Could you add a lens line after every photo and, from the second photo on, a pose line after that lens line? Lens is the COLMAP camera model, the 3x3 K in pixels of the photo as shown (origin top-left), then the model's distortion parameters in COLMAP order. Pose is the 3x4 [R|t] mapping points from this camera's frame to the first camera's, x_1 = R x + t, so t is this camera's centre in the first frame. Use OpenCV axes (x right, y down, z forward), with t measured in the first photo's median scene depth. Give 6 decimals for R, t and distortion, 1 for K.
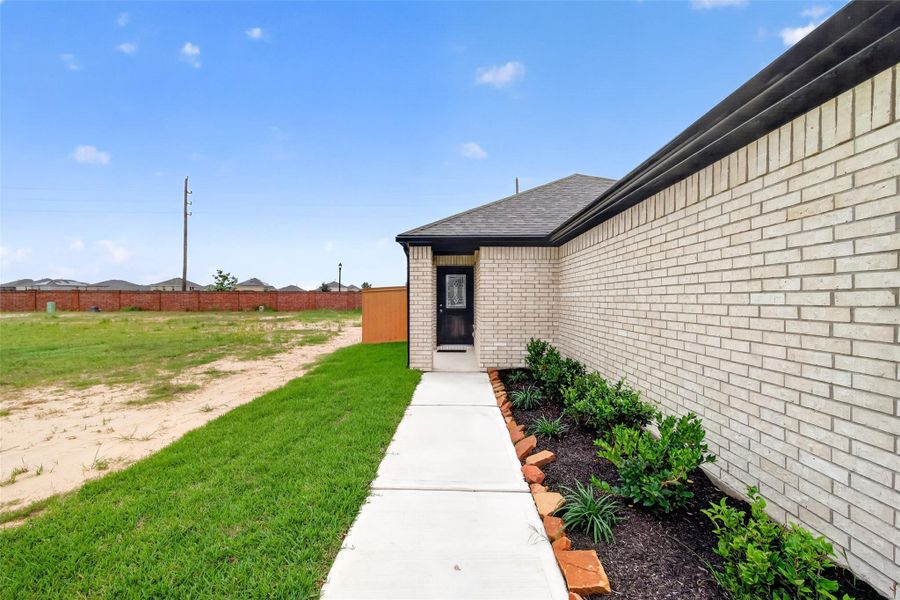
lens RADIAL K [[368.7, 0, 450.4], [0, 368.7, 303.5], [0, 0, 1]] dist [-0.001792, 0.001834]
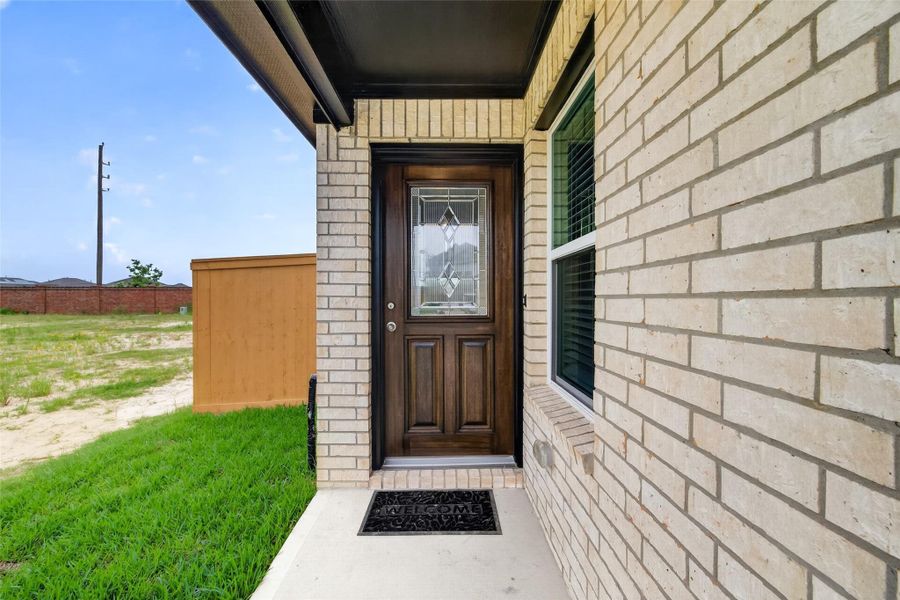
lens RADIAL K [[368.7, 0, 451.2], [0, 368.7, 300.1], [0, 0, 1]] dist [-0.001792, 0.001834]
pose [[0.999272, -0.003036, 0.038023, 0.001832], [0.003331, 0.999965, -0.007681, 0.000888], [-0.037998, 0.007802, 0.999247, 0.205109]]
